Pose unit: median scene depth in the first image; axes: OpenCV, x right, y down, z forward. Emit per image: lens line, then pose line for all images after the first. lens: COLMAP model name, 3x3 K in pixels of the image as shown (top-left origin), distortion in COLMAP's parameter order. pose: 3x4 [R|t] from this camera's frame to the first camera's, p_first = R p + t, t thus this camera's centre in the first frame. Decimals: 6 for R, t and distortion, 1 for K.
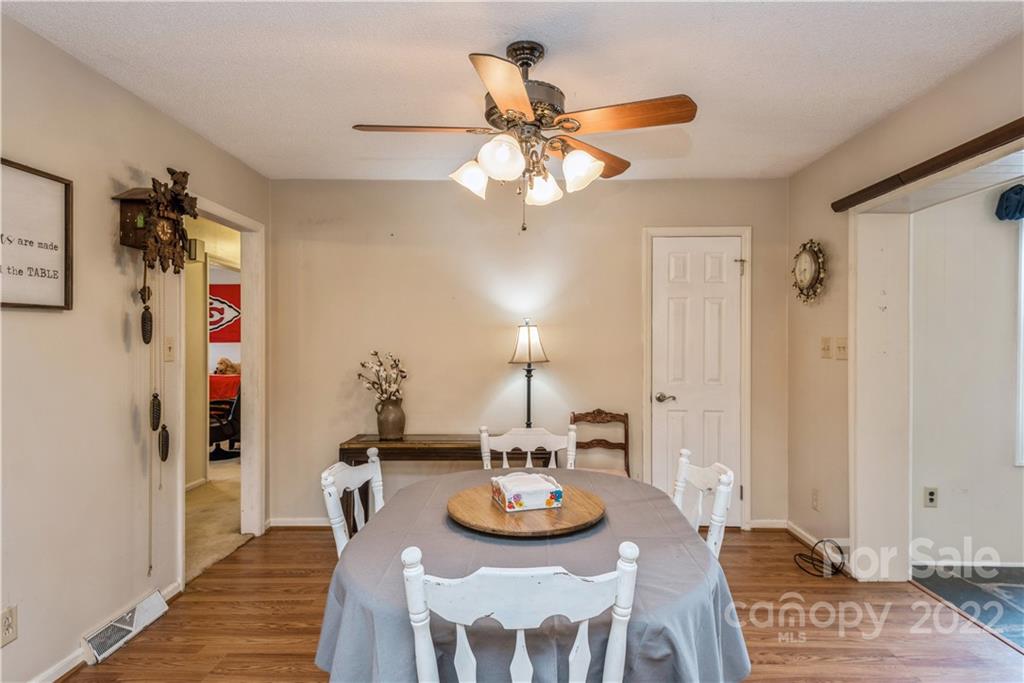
lens RADIAL K [[573.0, 0, 513.5], [0, 573.0, 339.4], [0, 0, 1]] dist [0.001331, 0.000189]
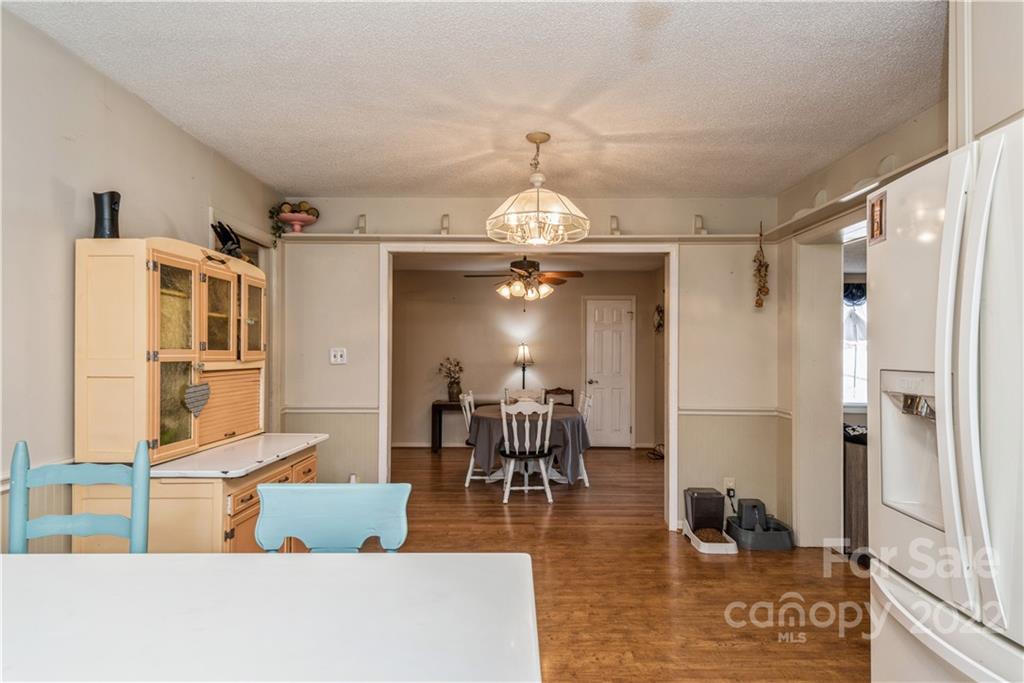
lens RADIAL K [[573.0, 0, 511.7], [0, 573.0, 343.8], [0, 0, 1]] dist [0.001331, 0.000189]
pose [[0.999744, 0.003025, 0.022404, -0.060940], [-0.002690, 0.999884, -0.014964, 0.001736], [-0.022447, 0.014900, 0.999637, -1.015384]]
